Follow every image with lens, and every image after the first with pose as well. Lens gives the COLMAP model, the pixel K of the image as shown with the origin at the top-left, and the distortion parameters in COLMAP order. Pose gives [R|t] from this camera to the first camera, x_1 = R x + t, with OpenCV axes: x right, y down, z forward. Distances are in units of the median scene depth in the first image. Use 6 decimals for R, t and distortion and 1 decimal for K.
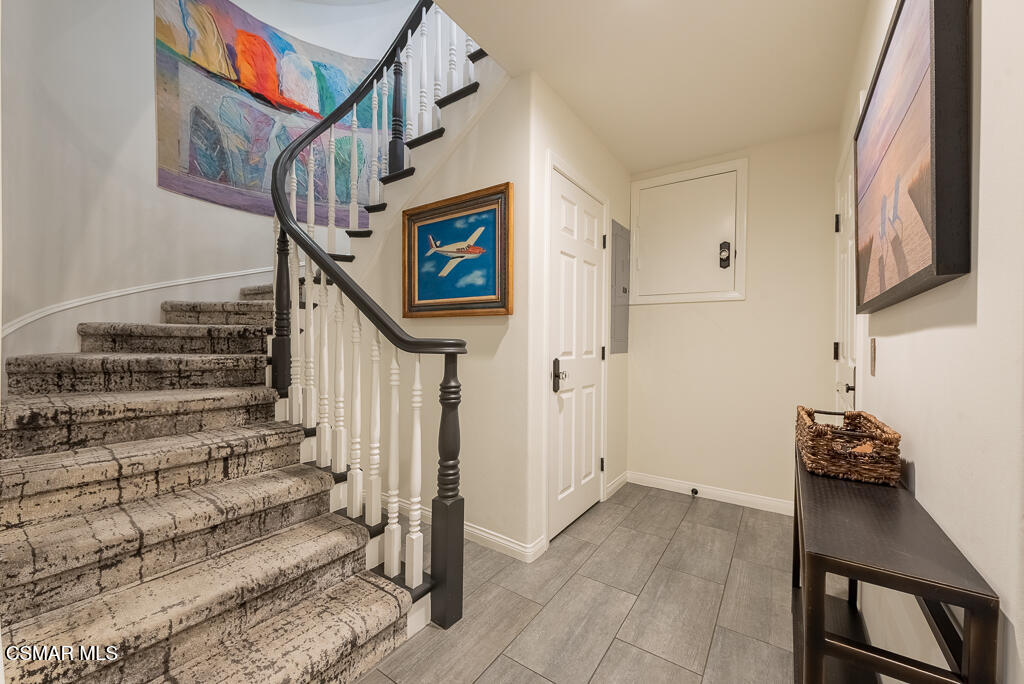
lens RADIAL K [[394.6, 0, 515.7], [0, 394.6, 342.7], [0, 0, 1]] dist [-0.000814, -0.000256]
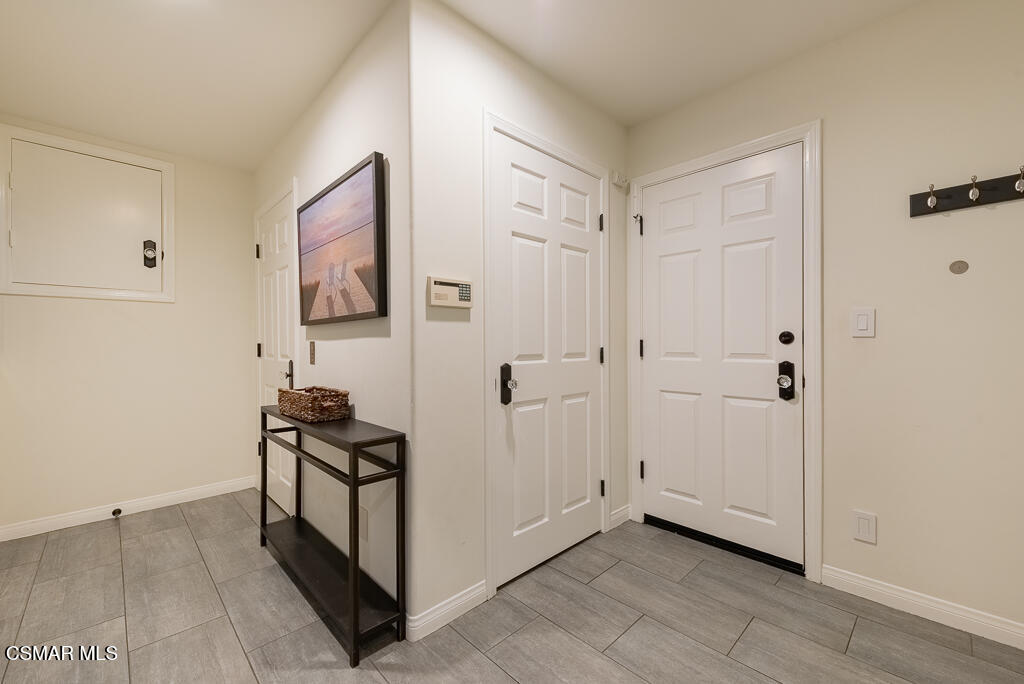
lens RADIAL K [[422.9, 0, 512.0], [0, 422.9, 342.0], [0, 0, 1]] dist [0.001195, 0.000014]
pose [[0.199532, -0.006853, 0.979867, -0.418189], [0.008492, 0.999950, 0.005265, -0.007542], [-0.979855, 0.007271, 0.199580, -0.098059]]
